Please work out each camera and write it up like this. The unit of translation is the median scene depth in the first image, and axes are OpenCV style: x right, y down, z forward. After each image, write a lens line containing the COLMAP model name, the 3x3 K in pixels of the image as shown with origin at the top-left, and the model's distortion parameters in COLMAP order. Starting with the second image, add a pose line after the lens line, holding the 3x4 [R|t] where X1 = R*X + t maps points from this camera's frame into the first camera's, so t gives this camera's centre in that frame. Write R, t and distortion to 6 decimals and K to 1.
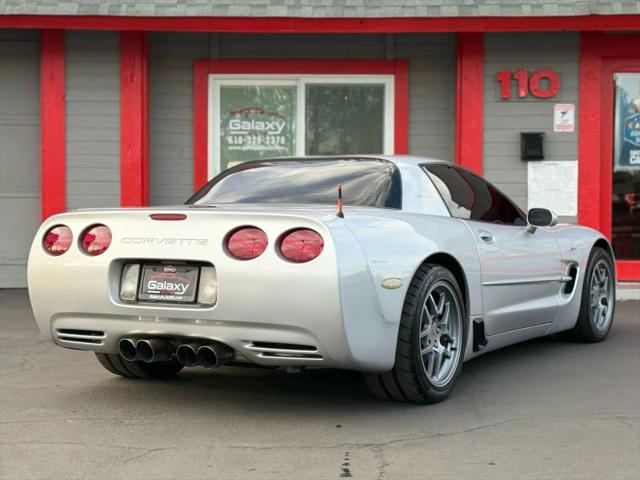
lens RADIAL K [[1043.7, 0, 323.5], [0, 1043.7, 234.8], [0, 0, 1]] dist [0.116890, 0.000000]
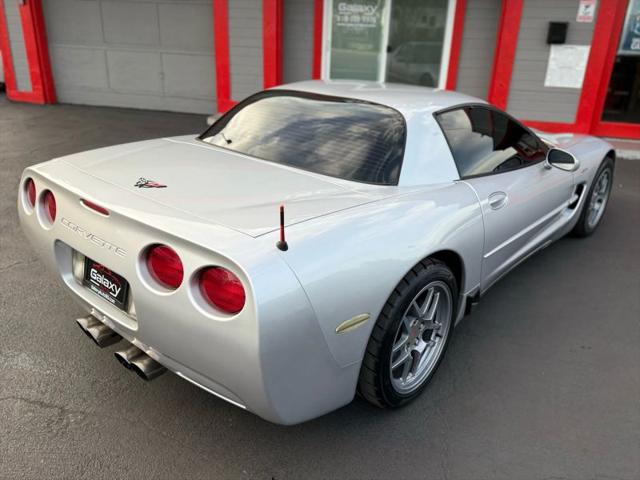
lens RADIAL K [[515.3, 0, 315.3], [0, 515.3, 236.6], [0, 0, 1]] dist [0.023494, -0.032757]
pose [[0.979877, 0.102904, -0.171030, 0.036409], [-0.038917, 0.938913, 0.341948, -0.054322], [0.195770, -0.328411, 0.924024, 0.245434]]
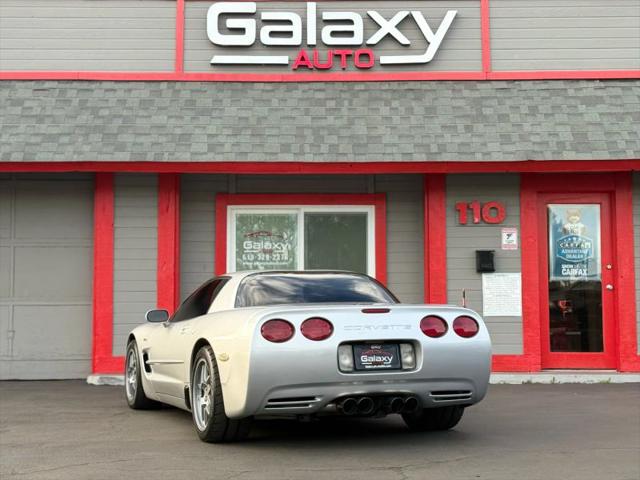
lens RADIAL K [[897.9, 0, 332.3], [0, 897.9, 249.2], [0, 0, 1]] dist [0.105982, 0.000000]
pose [[0.999406, -0.004878, 0.034124, -0.022279], [0.008208, 0.995138, -0.098144, 0.006155], [-0.033480, 0.098366, 0.994587, -0.074274]]
